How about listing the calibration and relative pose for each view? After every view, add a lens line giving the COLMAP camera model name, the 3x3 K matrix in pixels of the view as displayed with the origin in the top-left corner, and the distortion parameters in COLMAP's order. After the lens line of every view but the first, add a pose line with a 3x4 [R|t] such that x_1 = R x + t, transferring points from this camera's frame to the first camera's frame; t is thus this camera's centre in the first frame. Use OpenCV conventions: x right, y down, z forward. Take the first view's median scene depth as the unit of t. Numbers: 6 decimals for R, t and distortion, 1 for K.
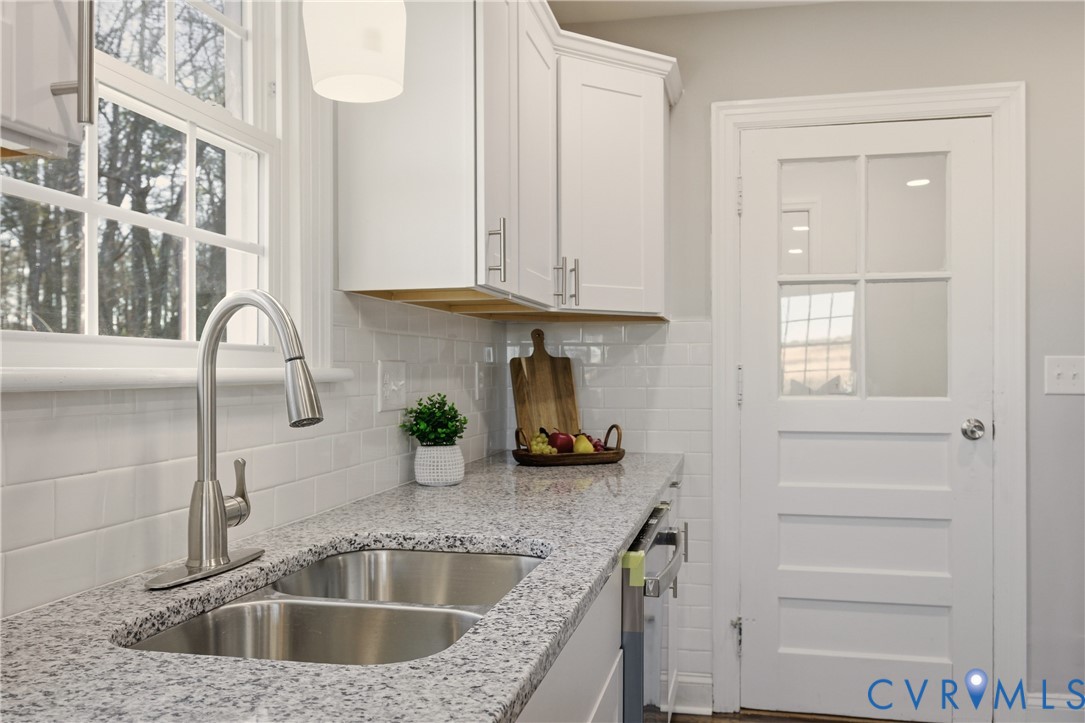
lens RADIAL K [[890.4, 0, 542.5], [0, 890.4, 361.5], [0, 0, 1]] dist [-0.007192, -0.001760]
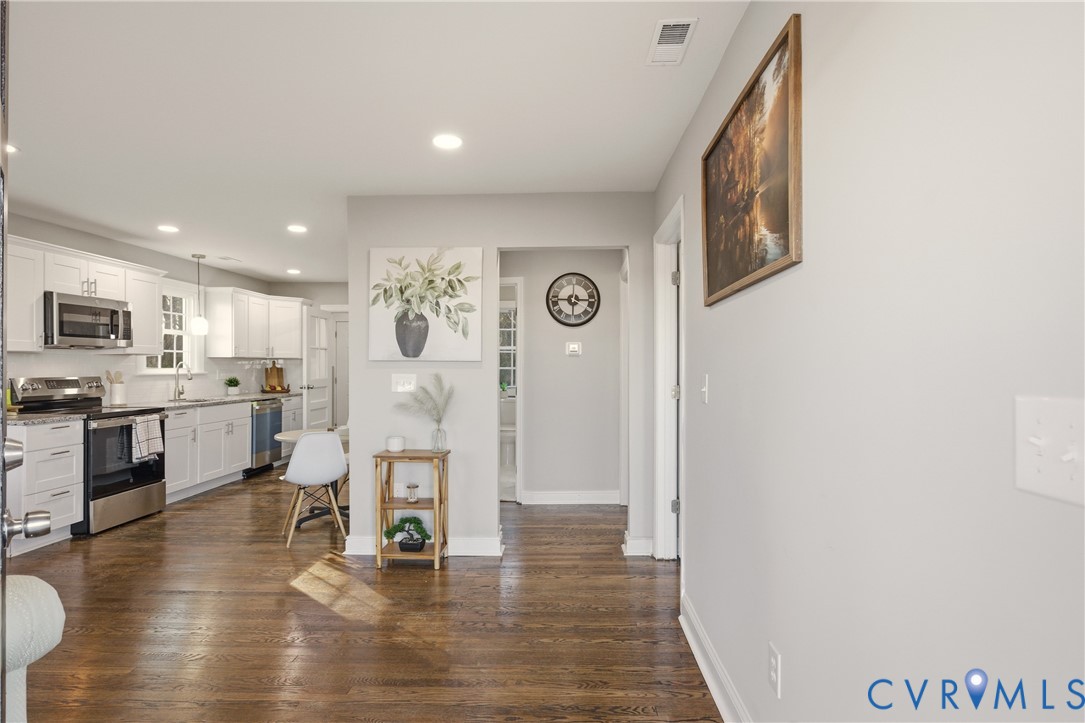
lens RADIAL K [[570.3, 0, 546.8], [0, 570.3, 363.5], [0, 0, 1]] dist [-0.003502, 0.000089]
pose [[0.984624, 0.002136, 0.174674, 0.993786], [-0.003471, 0.999967, 0.007339, -0.061223], [-0.174653, -0.007833, 0.984599, -2.288220]]
